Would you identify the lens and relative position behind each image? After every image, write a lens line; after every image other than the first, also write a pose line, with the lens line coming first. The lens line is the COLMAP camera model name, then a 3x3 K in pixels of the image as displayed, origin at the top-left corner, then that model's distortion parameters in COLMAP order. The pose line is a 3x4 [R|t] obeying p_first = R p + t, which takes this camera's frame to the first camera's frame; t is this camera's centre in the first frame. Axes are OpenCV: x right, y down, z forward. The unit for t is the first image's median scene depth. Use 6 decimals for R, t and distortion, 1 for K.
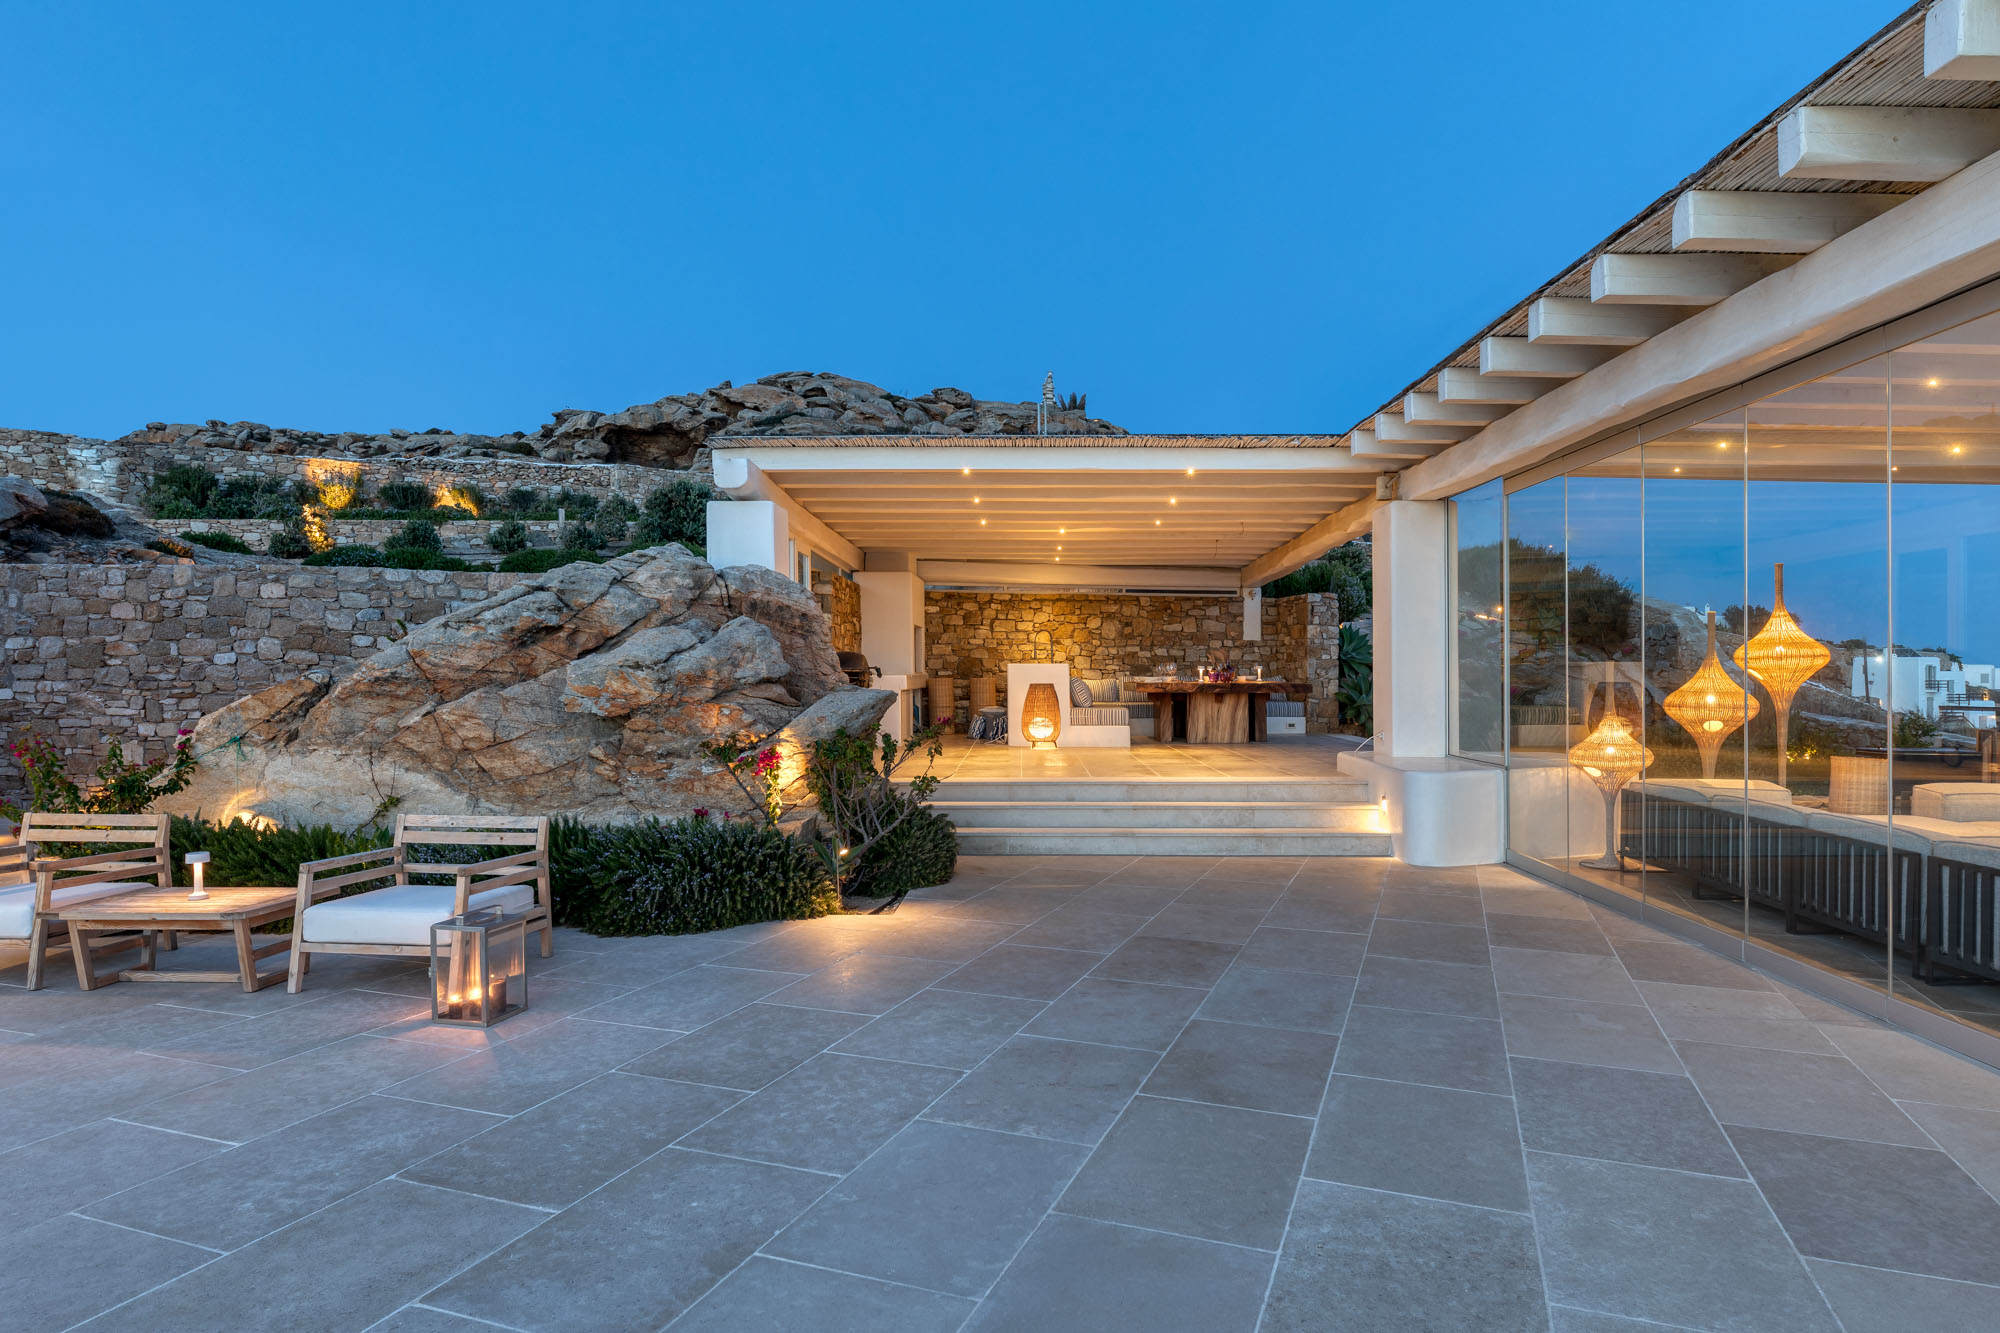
lens RADIAL K [[1156.4, 0, 1000.0], [0, 1156.4, 666.5], [0, 0, 1]] dist [0.003169, 0.000675]
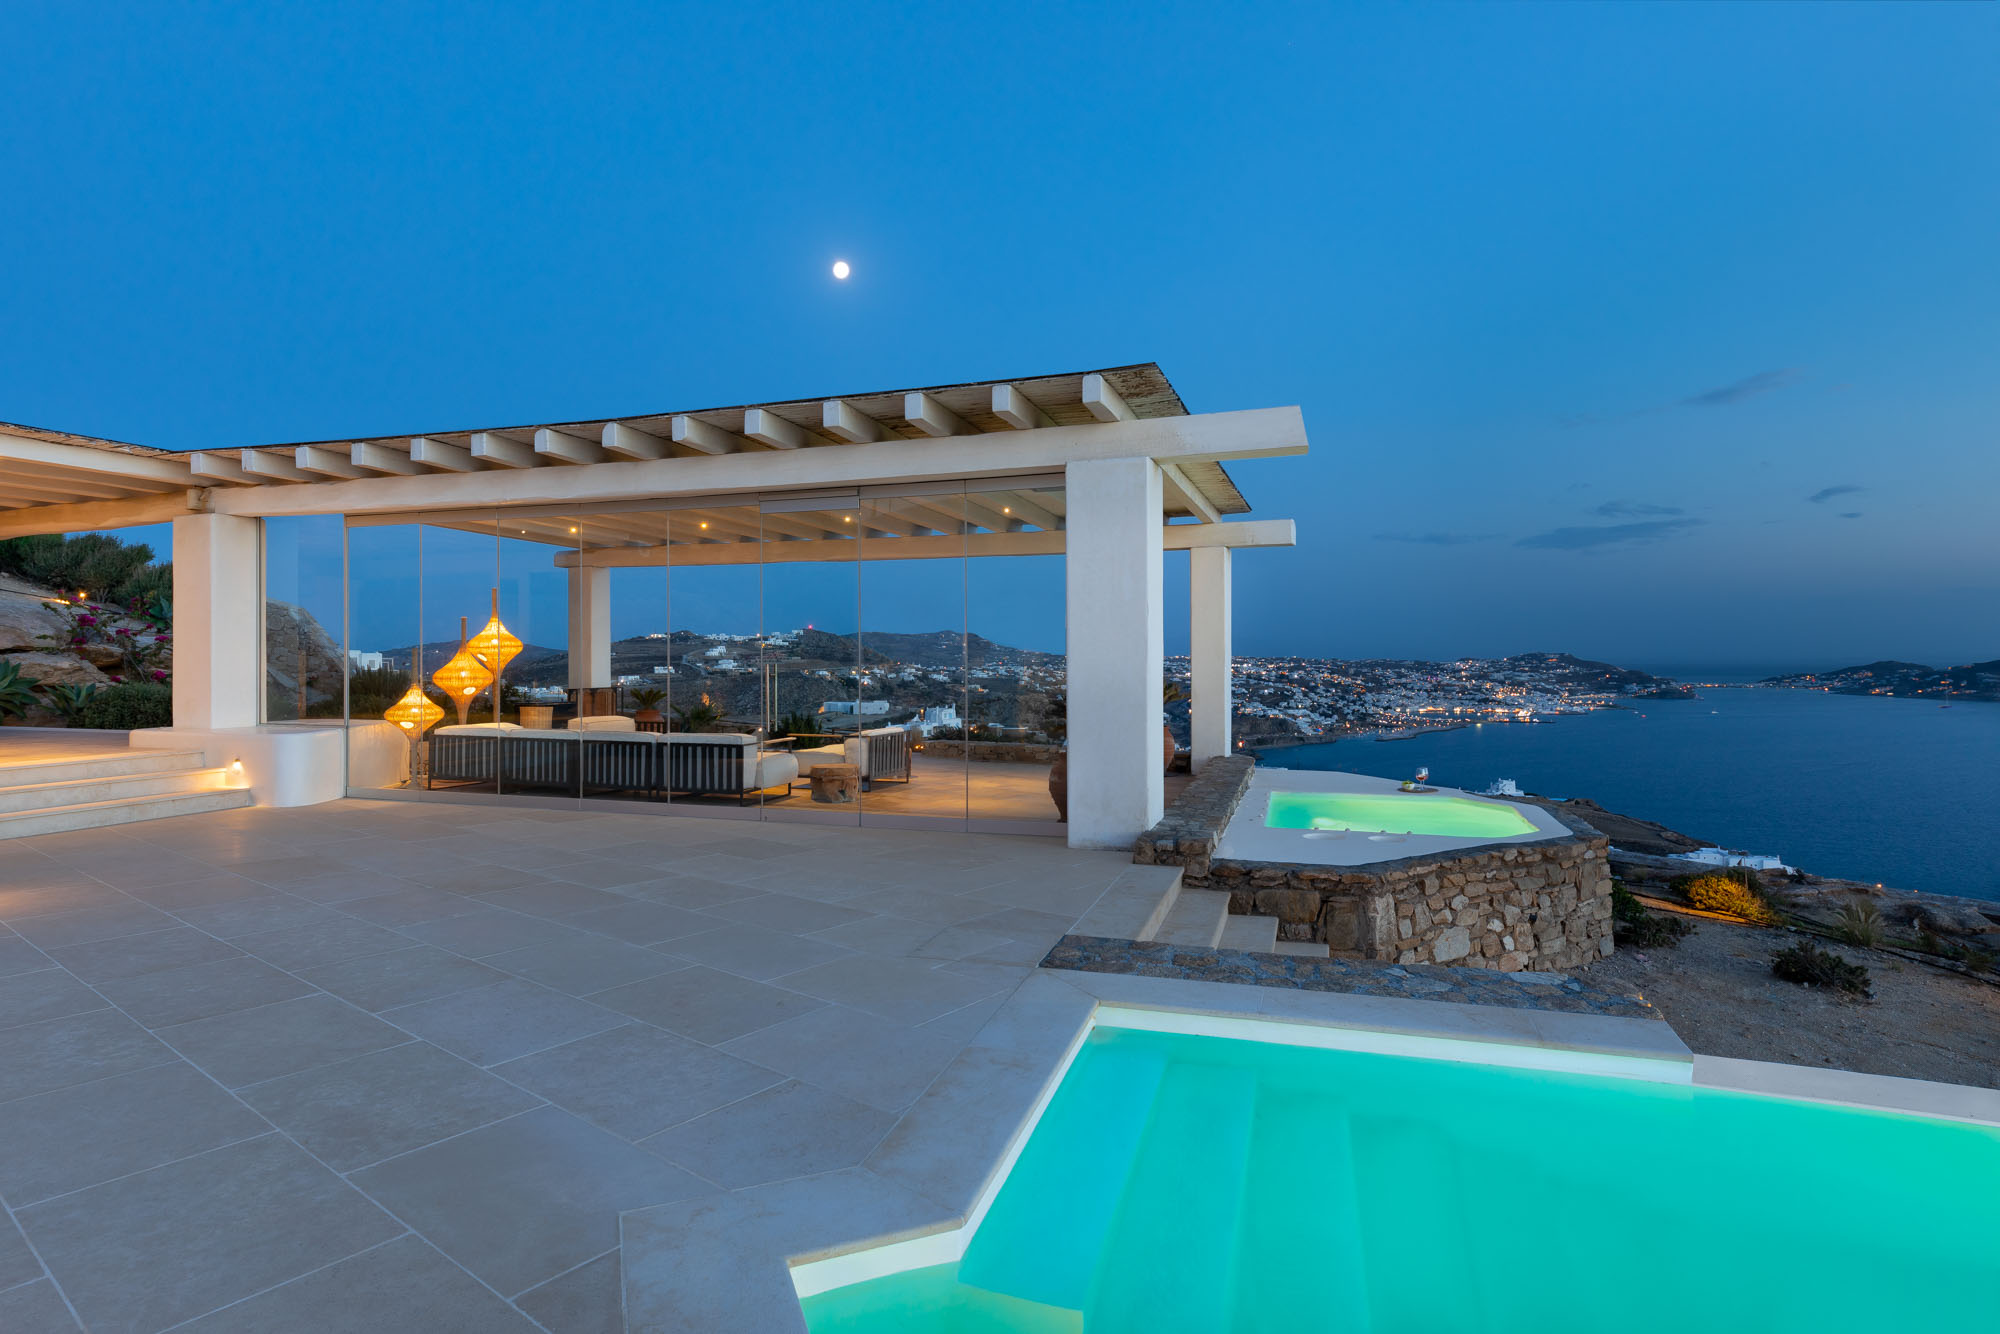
lens RADIAL K [[1156.4, 0, 1000.0], [0, 1156.4, 667.0], [0, 0, 1]] dist [0.003169, 0.000675]
pose [[0.304541, -0.012493, 0.952417, -0.638955], [-0.001852, 0.999904, 0.013708, -0.003591], [-0.952497, -0.005939, 0.304489, -0.154888]]
